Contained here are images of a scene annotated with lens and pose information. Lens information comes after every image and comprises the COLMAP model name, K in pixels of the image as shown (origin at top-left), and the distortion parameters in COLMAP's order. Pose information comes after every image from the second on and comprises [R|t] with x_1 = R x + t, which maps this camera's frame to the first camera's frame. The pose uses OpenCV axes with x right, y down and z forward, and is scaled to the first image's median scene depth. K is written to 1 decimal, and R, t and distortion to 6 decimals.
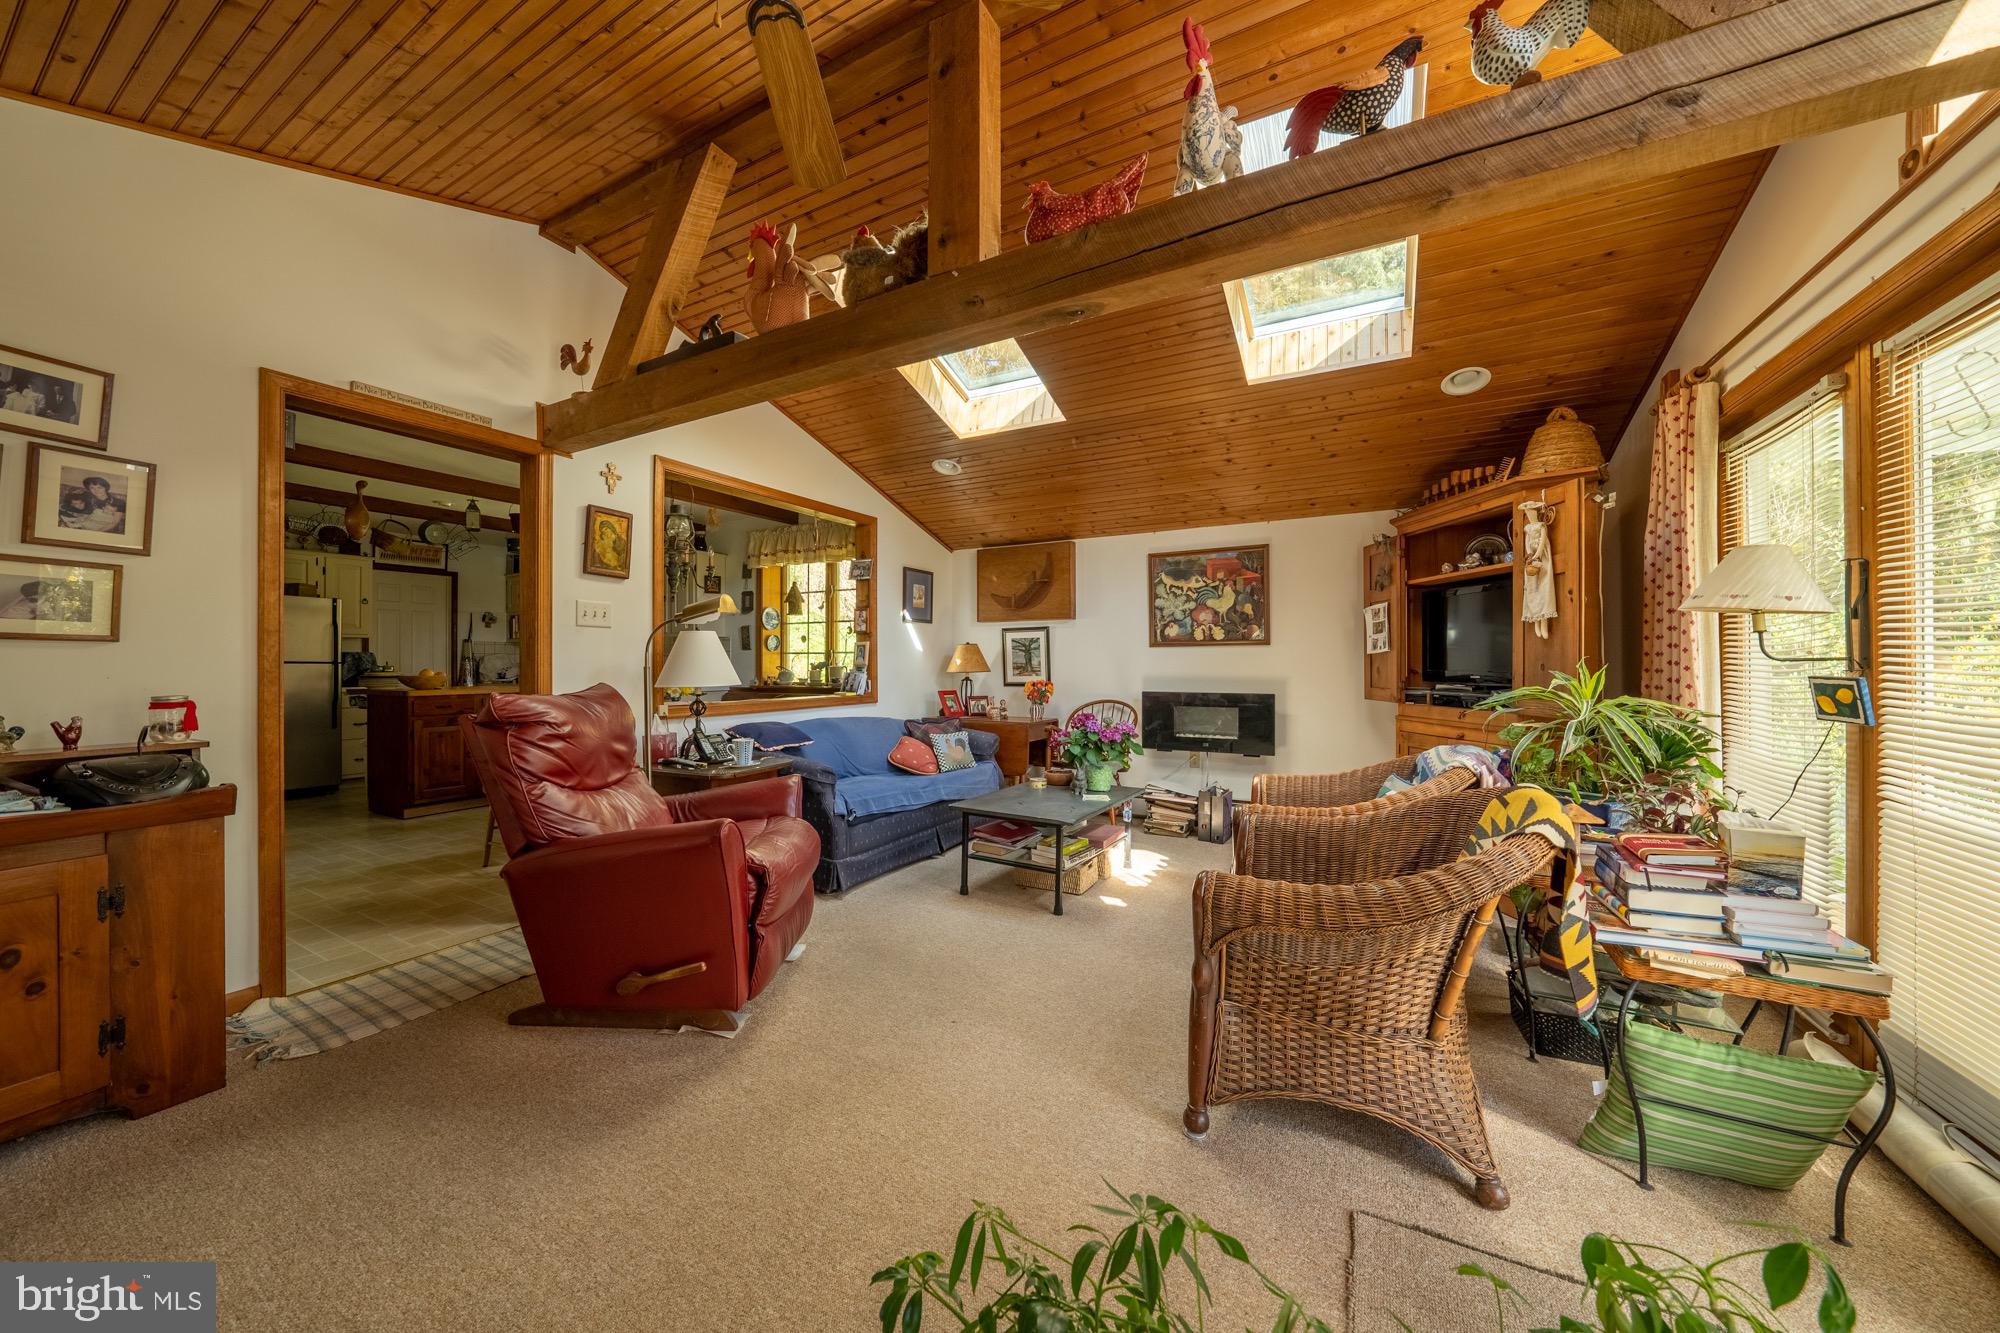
lens RADIAL K [[664.5, 0, 1003.1], [0, 664.5, 653.5], [0, 0, 1]] dist [-0.023278, 0.000020]
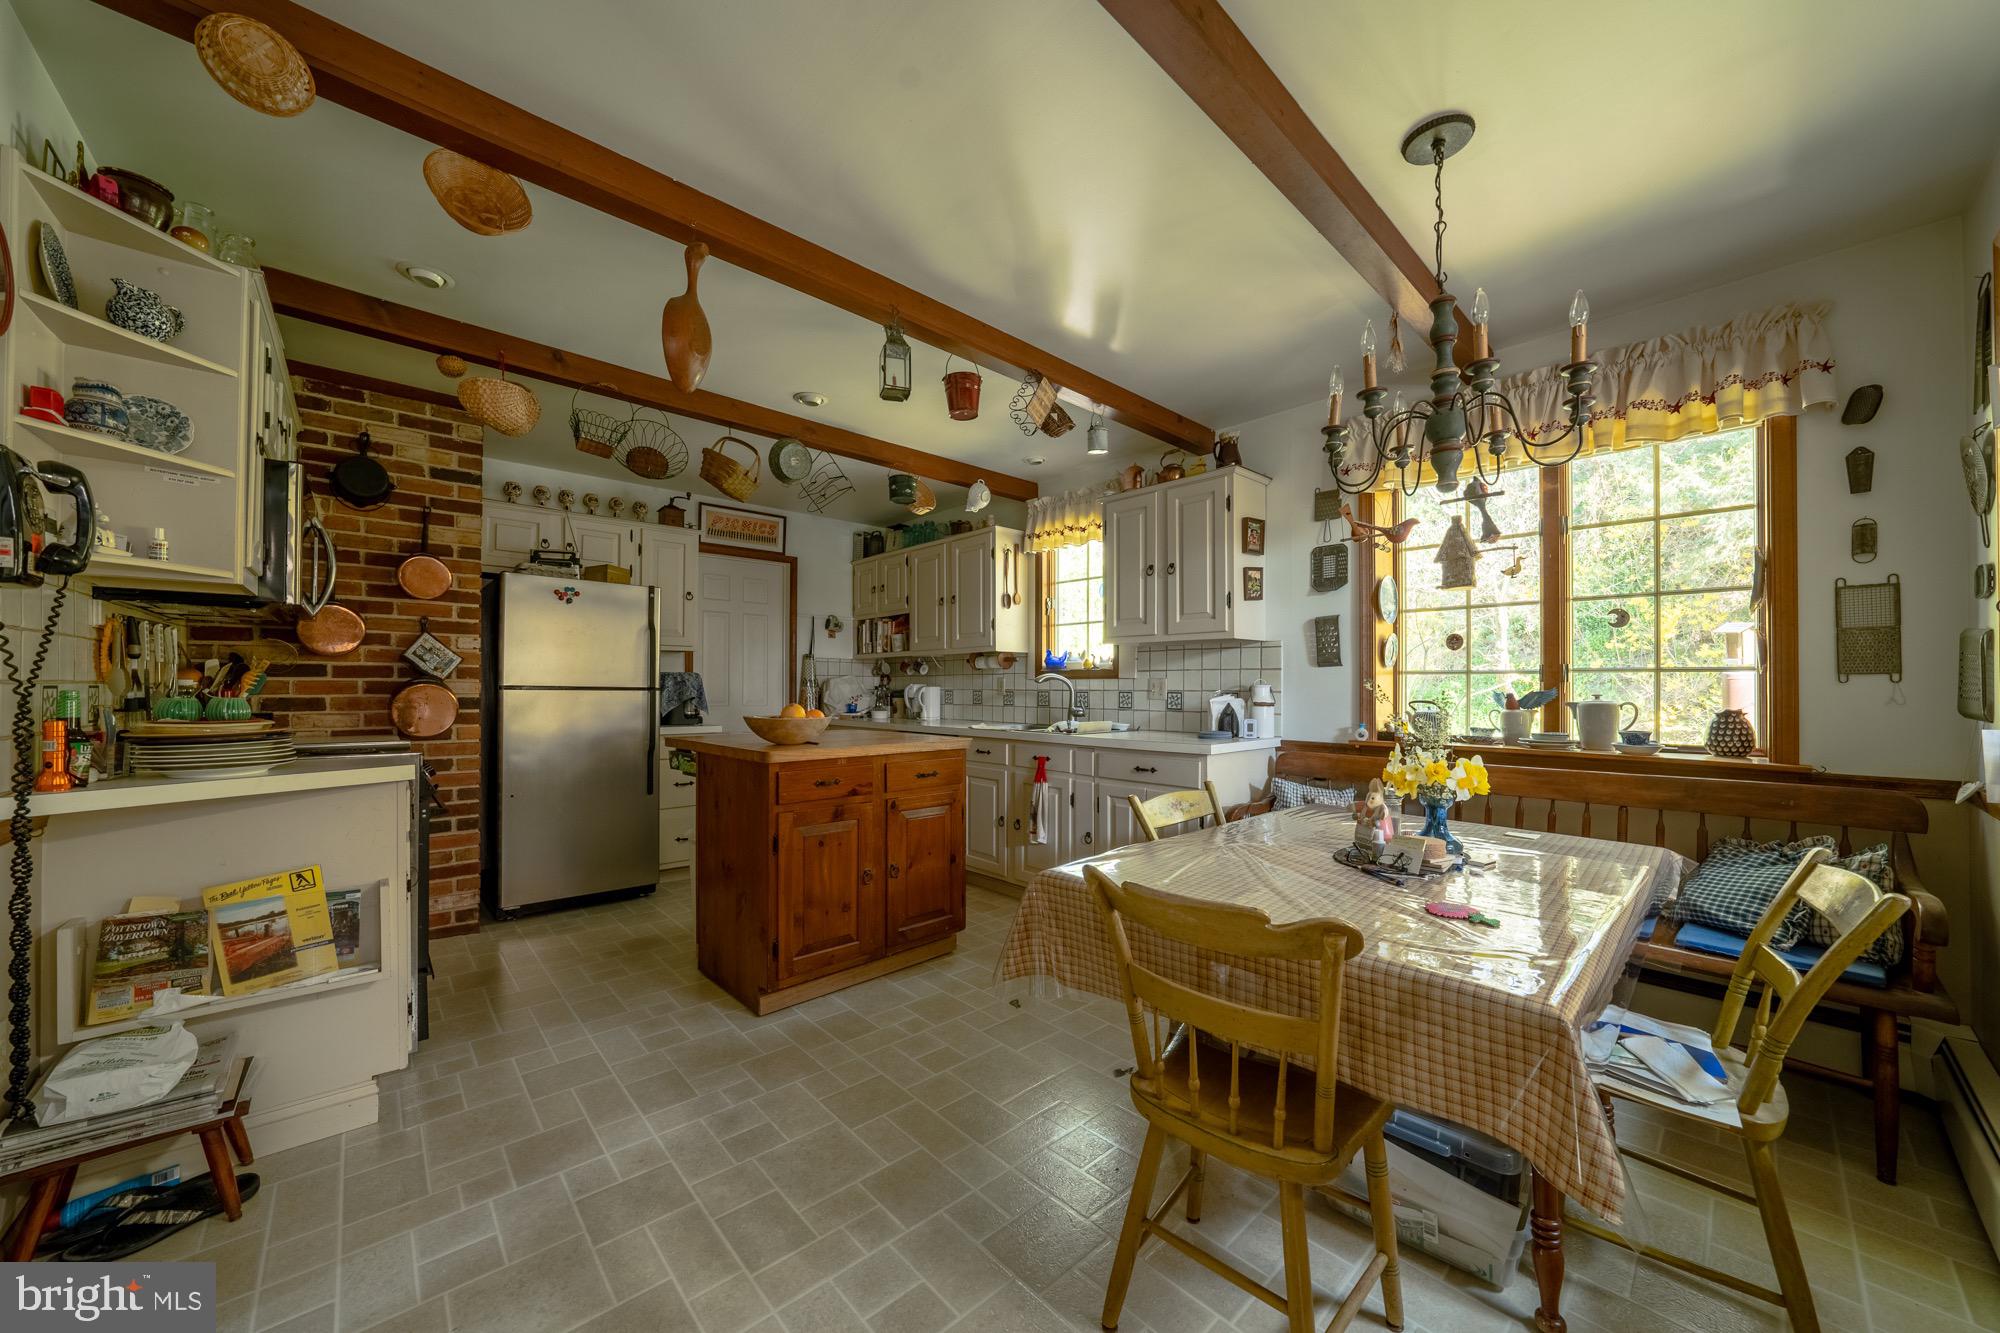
lens RADIAL K [[694.9, 0, 996.3], [0, 694.9, 666.0], [0, 0, 1]] dist [-0.029510, 0.006218]
pose [[0.940067, -0.005954, -0.340938, -0.459174], [0.000460, 0.999869, -0.016193, 0.002809], [0.340990, 0.015066, 0.939946, 0.455838]]
